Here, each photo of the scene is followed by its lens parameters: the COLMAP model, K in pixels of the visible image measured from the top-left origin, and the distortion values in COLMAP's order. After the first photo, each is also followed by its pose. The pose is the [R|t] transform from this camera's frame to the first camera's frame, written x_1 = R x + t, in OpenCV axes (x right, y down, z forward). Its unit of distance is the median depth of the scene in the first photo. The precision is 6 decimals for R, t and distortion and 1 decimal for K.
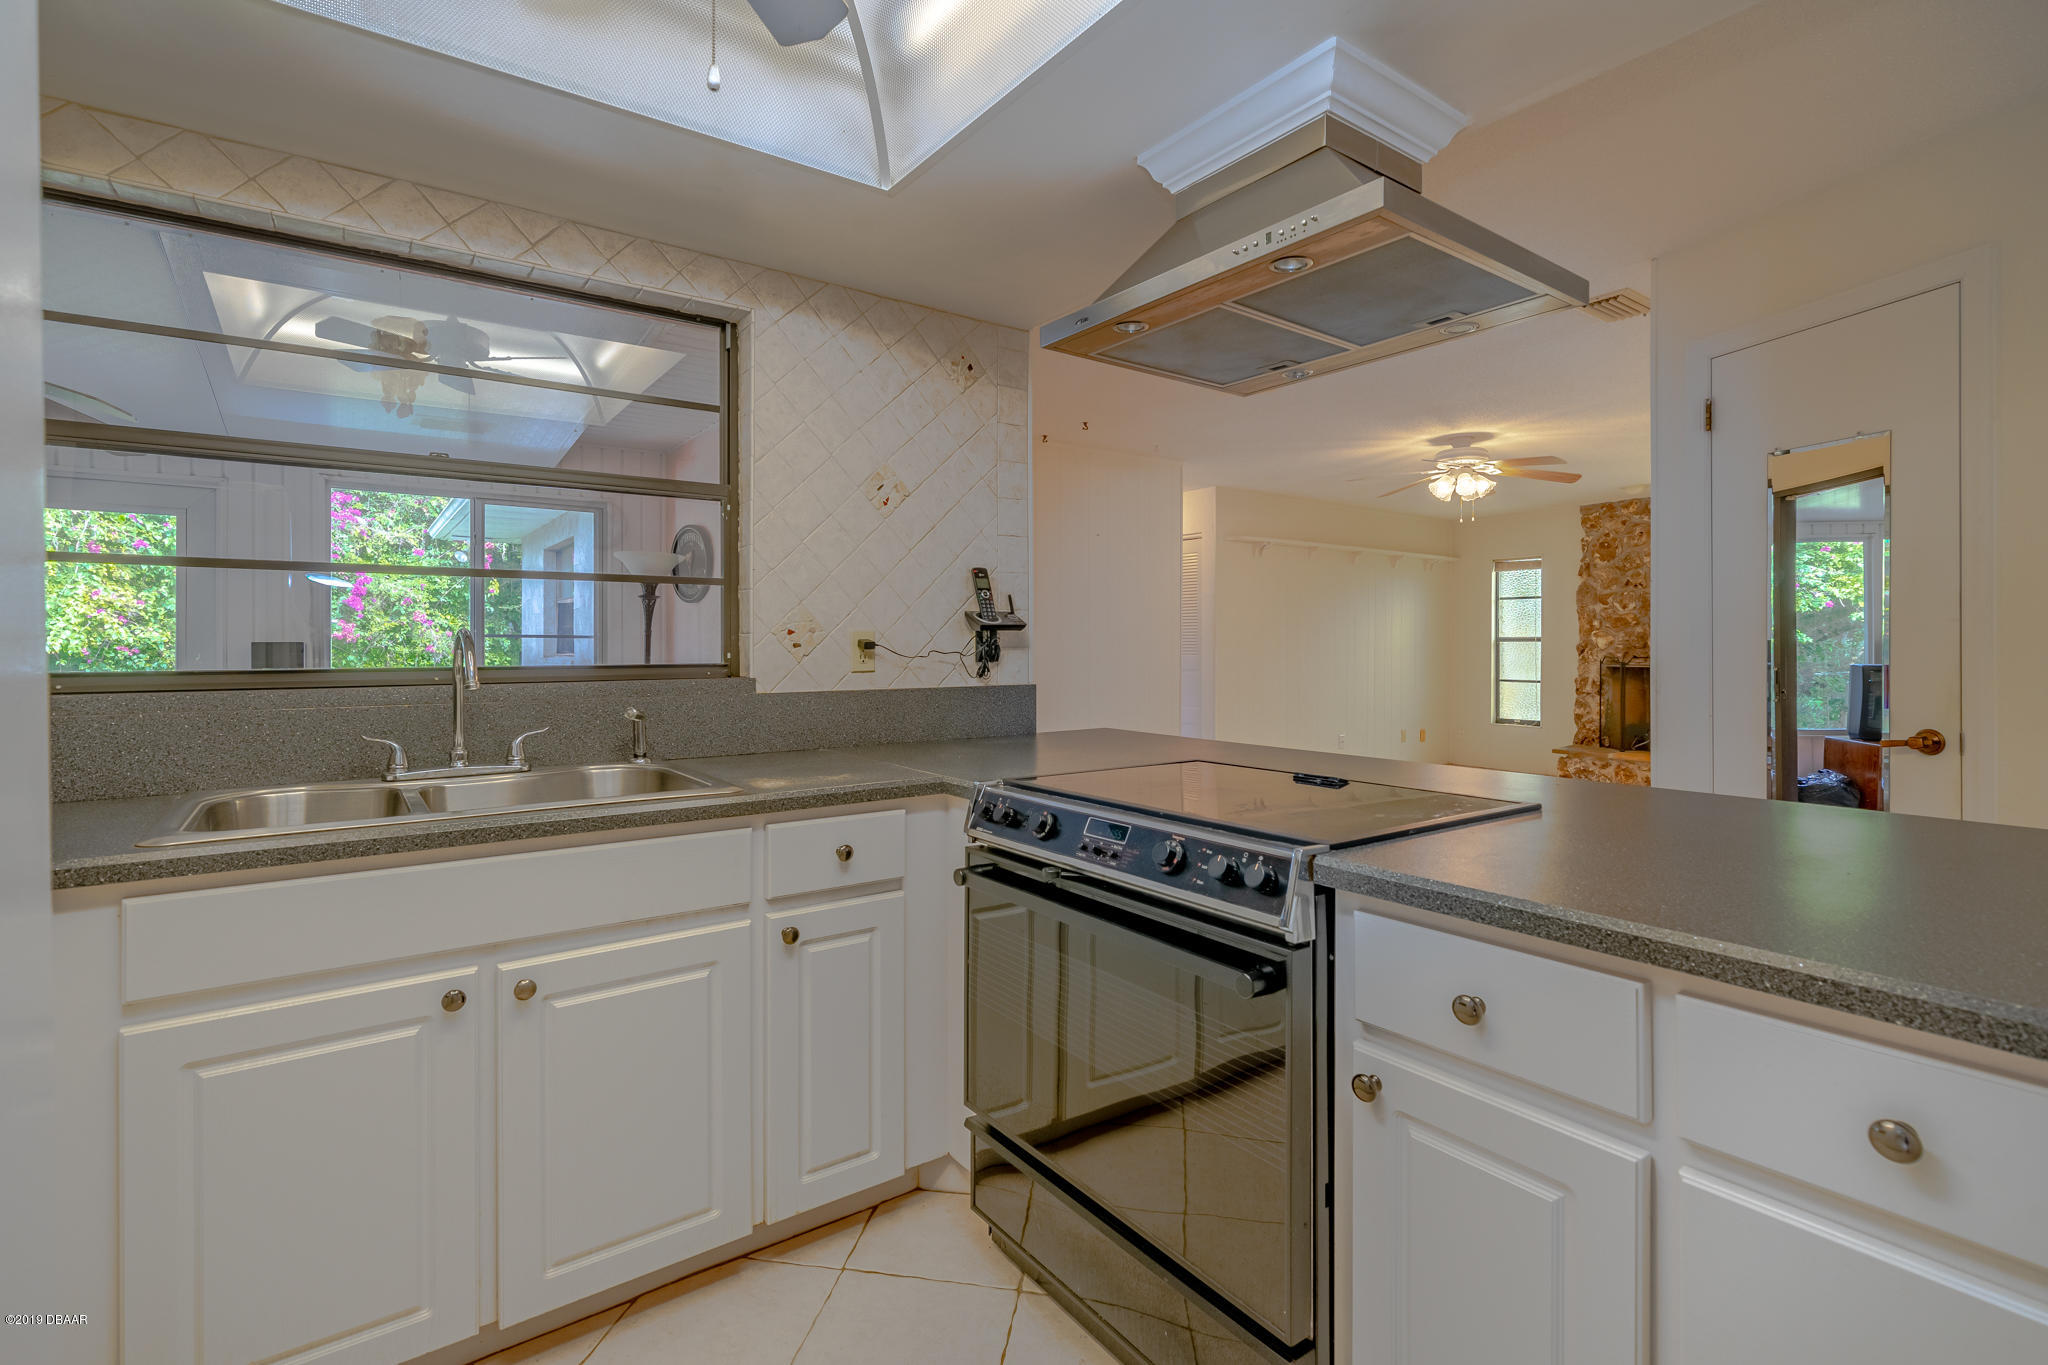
lens RADIAL K [[937.2, 0, 1044.2], [0, 937.2, 646.3], [0, 0, 1]] dist [-0.001042, 0.000089]
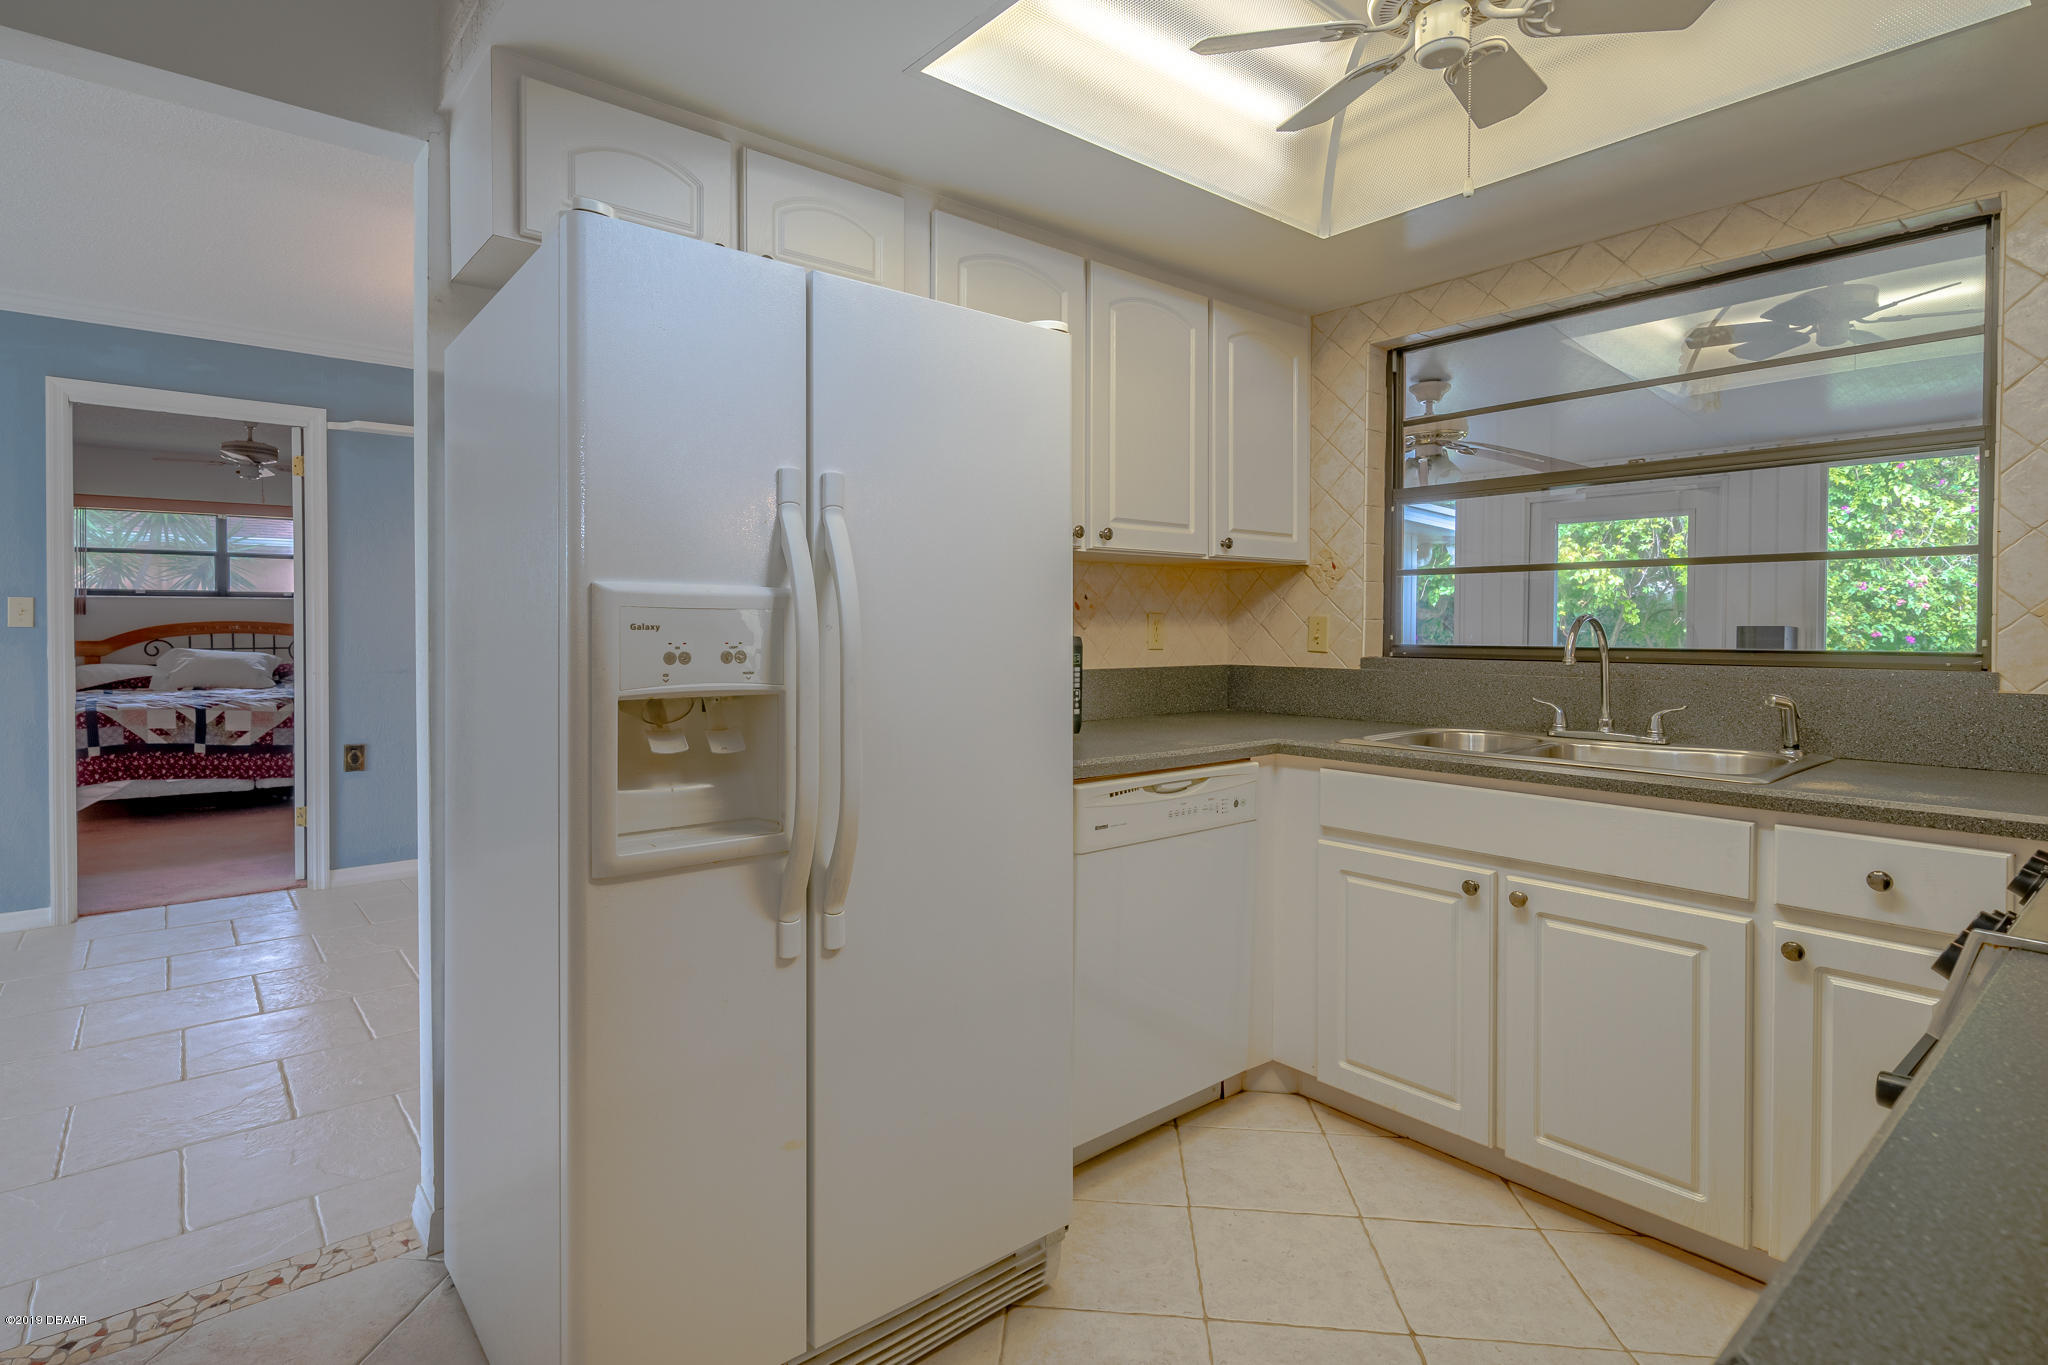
lens RADIAL K [[1054.2, 0, 1015.9], [0, 1054.2, 646.1], [0, 0, 1]] dist [0.001594, 0.000558]
pose [[0.077446, 0.019272, -0.996810, 0.633388], [-0.005167, 0.999807, 0.018928, -0.000030], [0.996983, 0.003684, 0.077531, 0.164685]]
